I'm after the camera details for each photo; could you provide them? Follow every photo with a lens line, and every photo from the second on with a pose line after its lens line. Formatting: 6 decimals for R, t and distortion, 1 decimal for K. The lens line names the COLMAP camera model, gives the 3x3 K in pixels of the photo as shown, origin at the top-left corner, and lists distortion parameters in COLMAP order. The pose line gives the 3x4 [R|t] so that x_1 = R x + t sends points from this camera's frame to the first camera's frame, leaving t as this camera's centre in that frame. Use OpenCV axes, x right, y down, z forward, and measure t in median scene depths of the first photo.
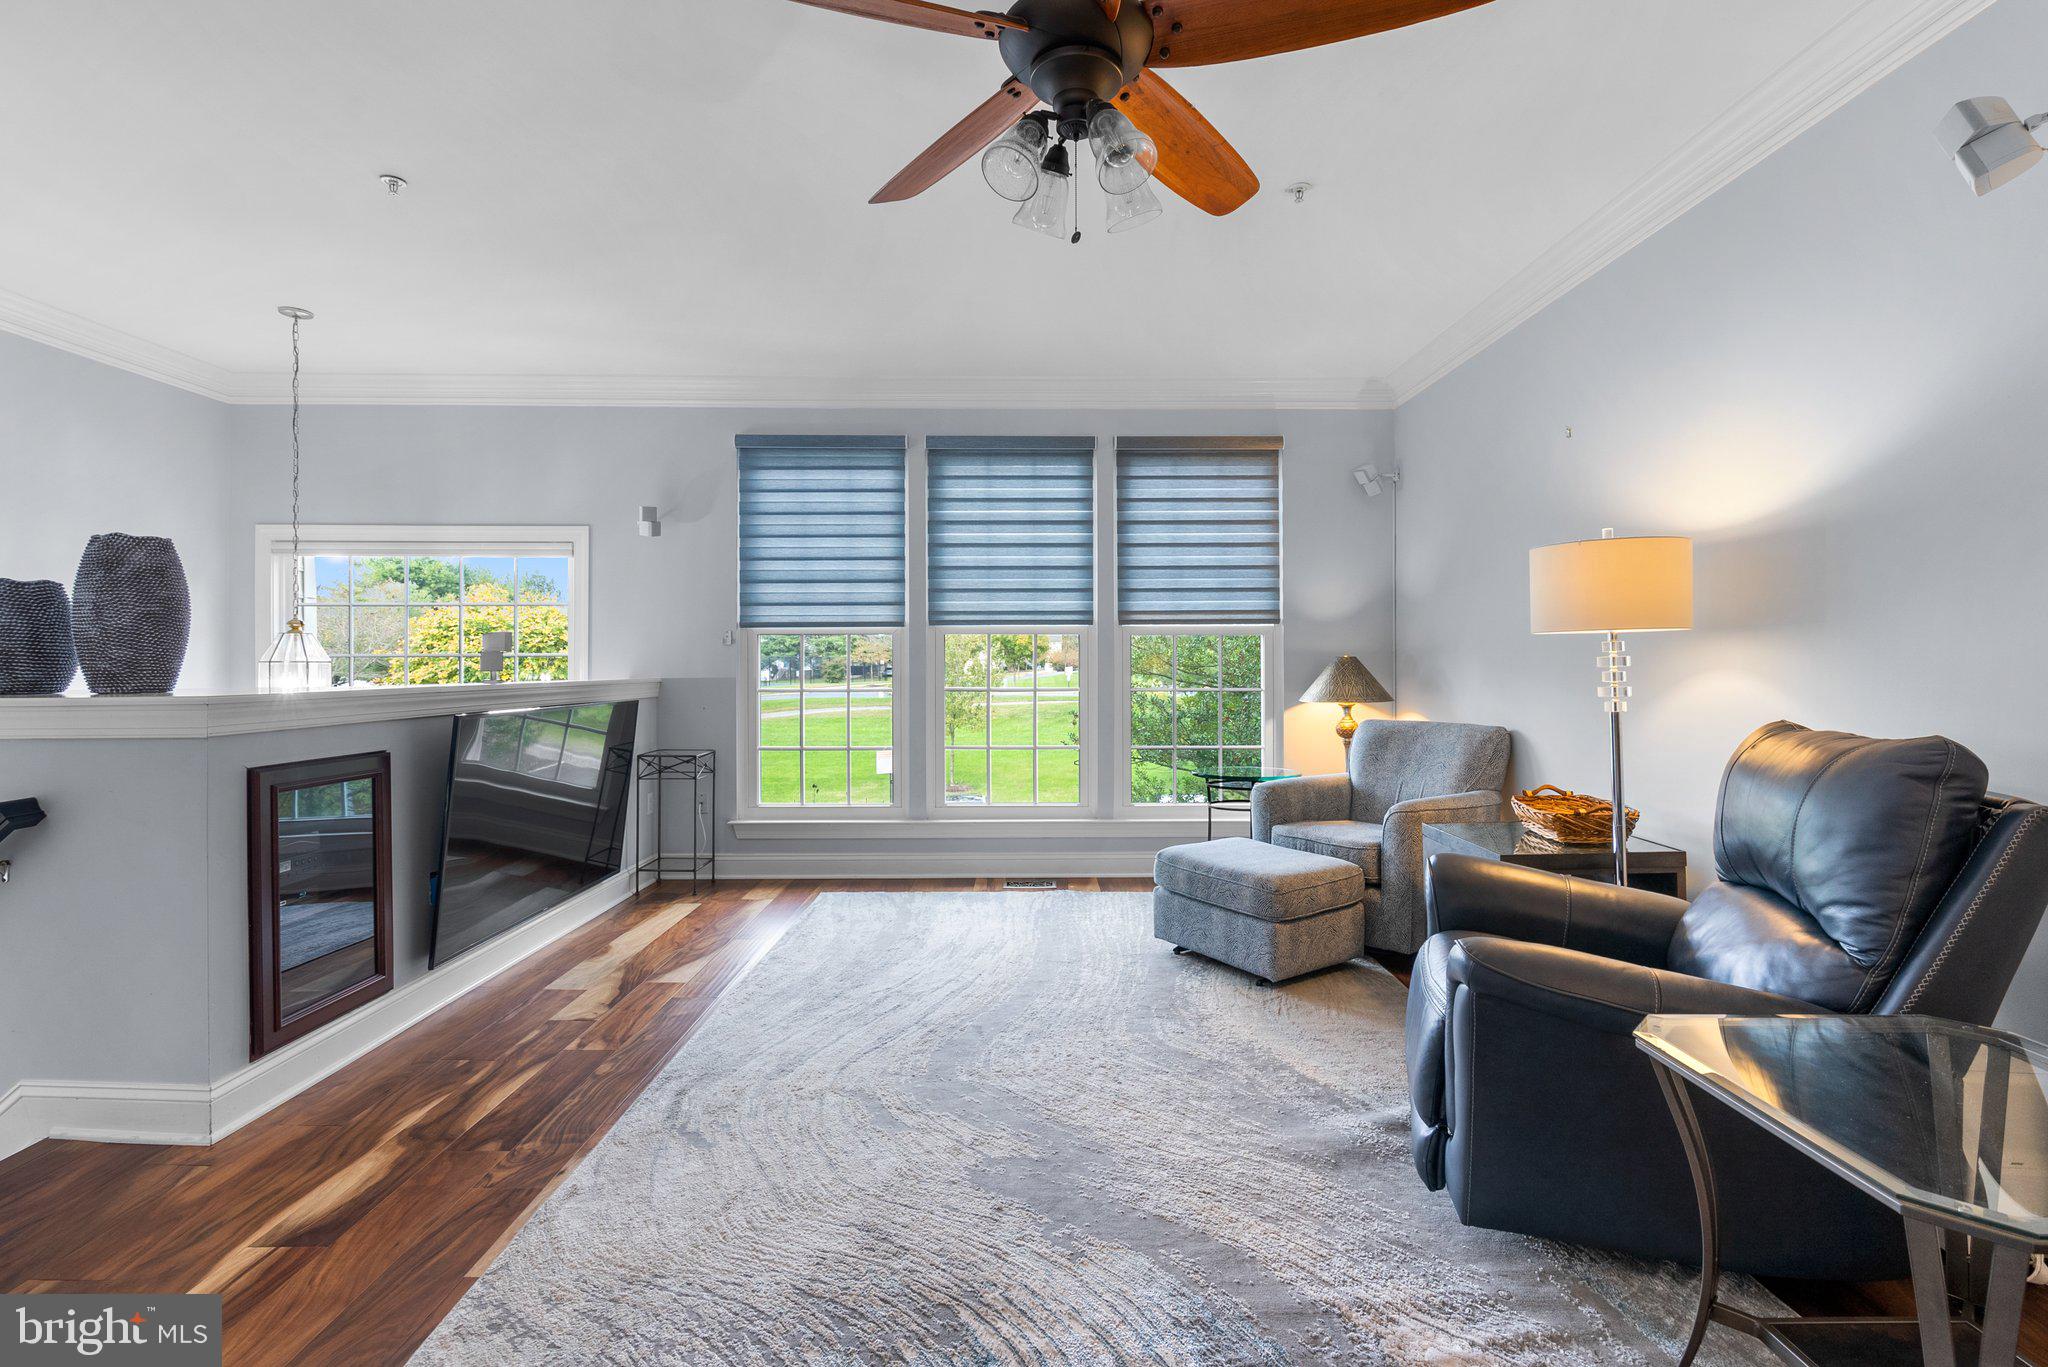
lens RADIAL K [[938.8, 0, 1029.2], [0, 938.8, 659.5], [0, 0, 1]] dist [-0.001232, 0.000984]
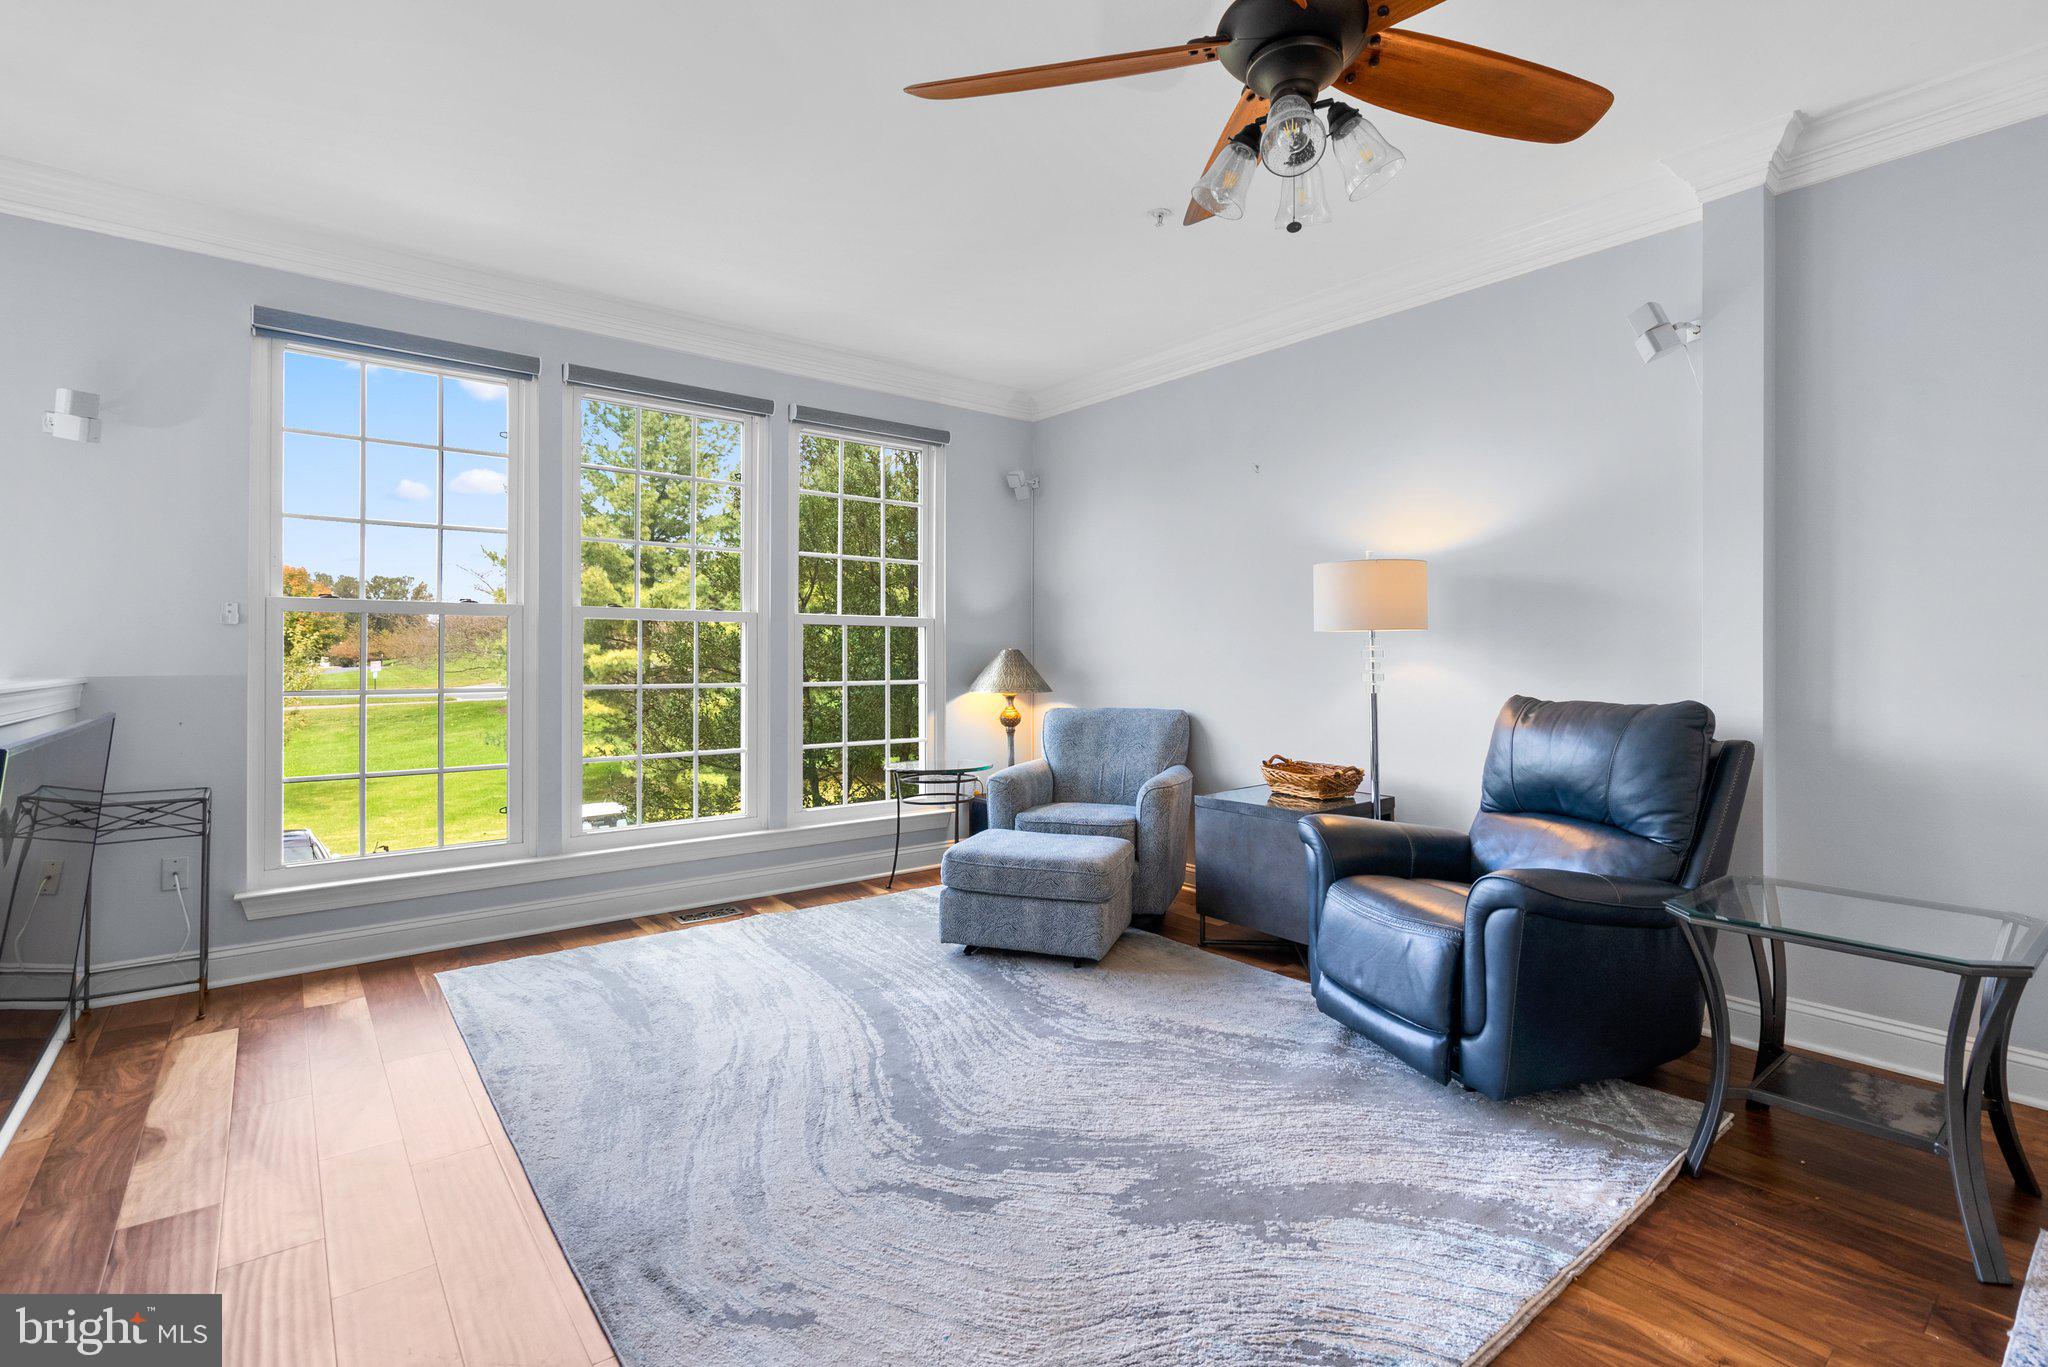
lens RADIAL K [[947.9, 0, 1032.2], [0, 947.9, 651.8], [0, 0, 1]] dist [-0.002764, 0.000808]
pose [[0.783095, 0.006056, 0.621873, -0.386182], [-0.004931, 0.999982, -0.003529, 0.004008], [-0.621883, -0.000303, 0.783110, 0.187416]]
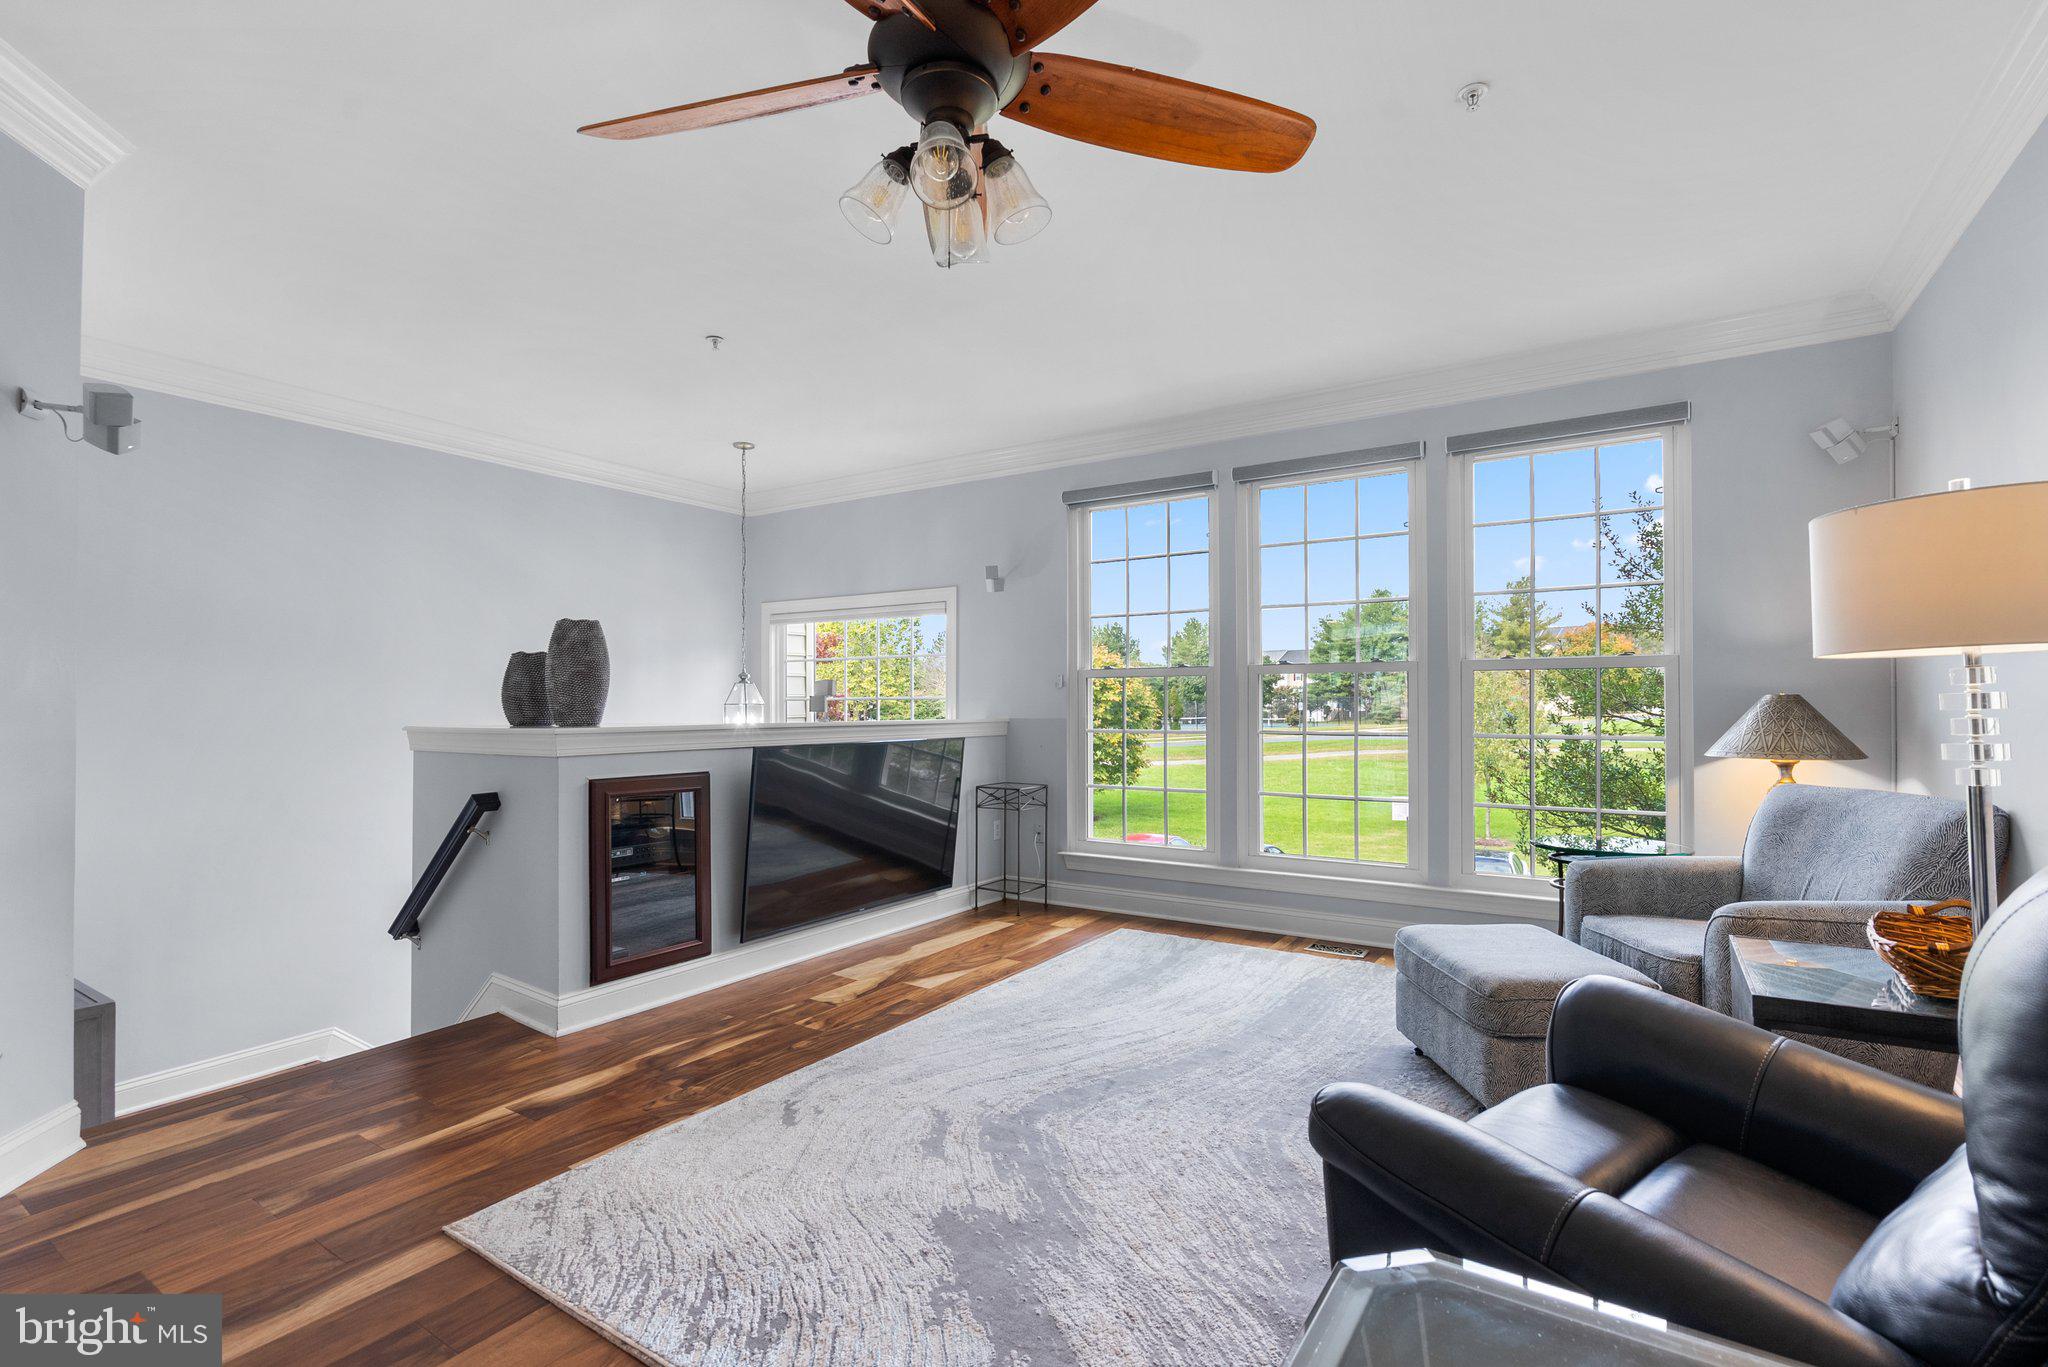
lens RADIAL K [[926.2, 0, 1029.0], [0, 926.2, 696.1], [0, 0, 1]] dist [-0.001581, 0.000680]
pose [[0.833496, -0.006333, -0.552489, 0.312346], [0.003946, 0.999977, -0.005509, -0.000318], [0.552511, 0.002412, 0.833502, 0.123243]]
